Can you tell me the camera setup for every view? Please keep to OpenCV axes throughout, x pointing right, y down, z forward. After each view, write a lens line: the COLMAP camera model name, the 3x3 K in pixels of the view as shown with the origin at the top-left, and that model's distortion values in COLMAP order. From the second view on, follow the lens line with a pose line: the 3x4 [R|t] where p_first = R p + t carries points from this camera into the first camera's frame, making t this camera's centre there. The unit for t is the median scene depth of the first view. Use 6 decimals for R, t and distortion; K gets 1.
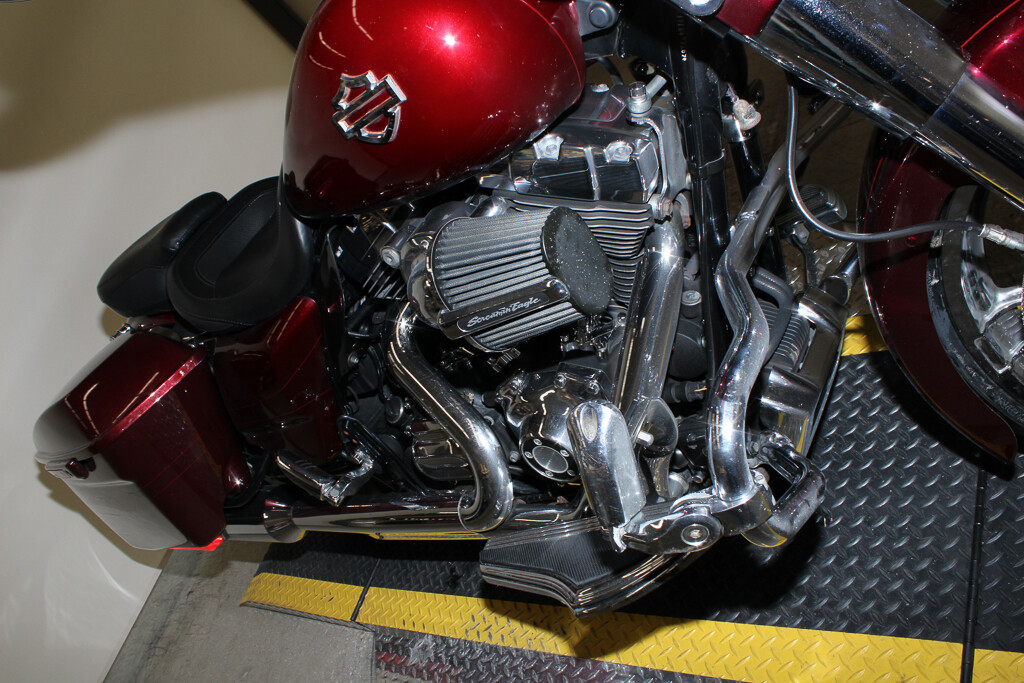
lens RADIAL K [[847.7, 0, 512.2], [0, 847.7, 343.6], [0, 0, 1]] dist [-0.144648, 0.072020]
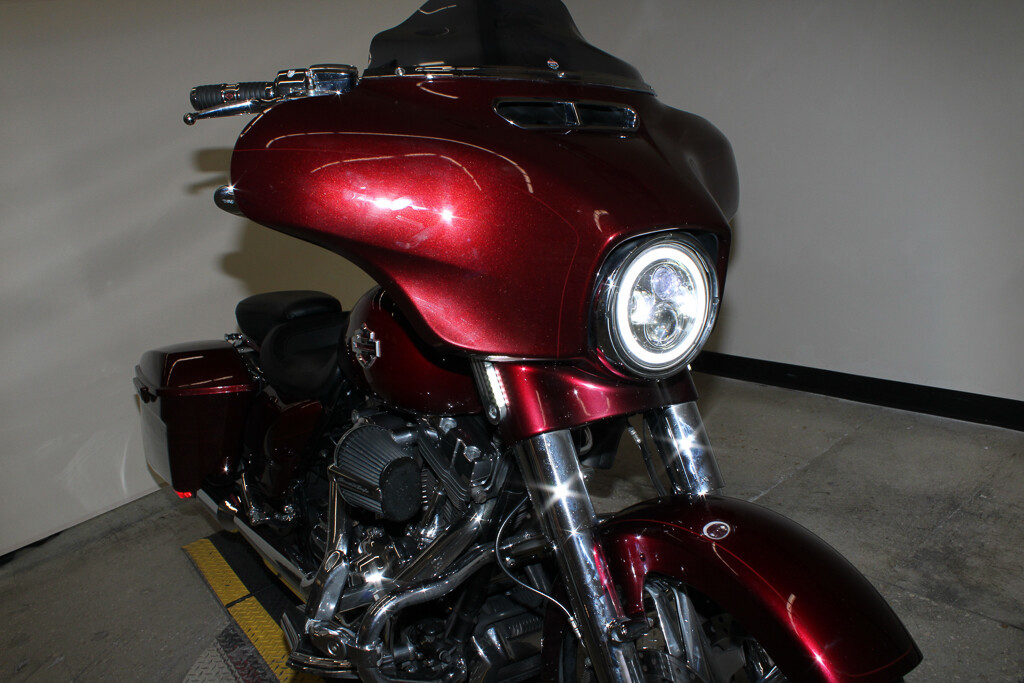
lens RADIAL K [[847.7, 0, 514.4], [0, 847.7, 340.2], [0, 0, 1]] dist [-0.144648, 0.072020]
pose [[0.783879, 0.582402, -0.215271, 0.240363], [-0.613259, 0.780466, -0.121597, -0.142008], [0.097193, 0.227334, 0.968954, -0.379686]]
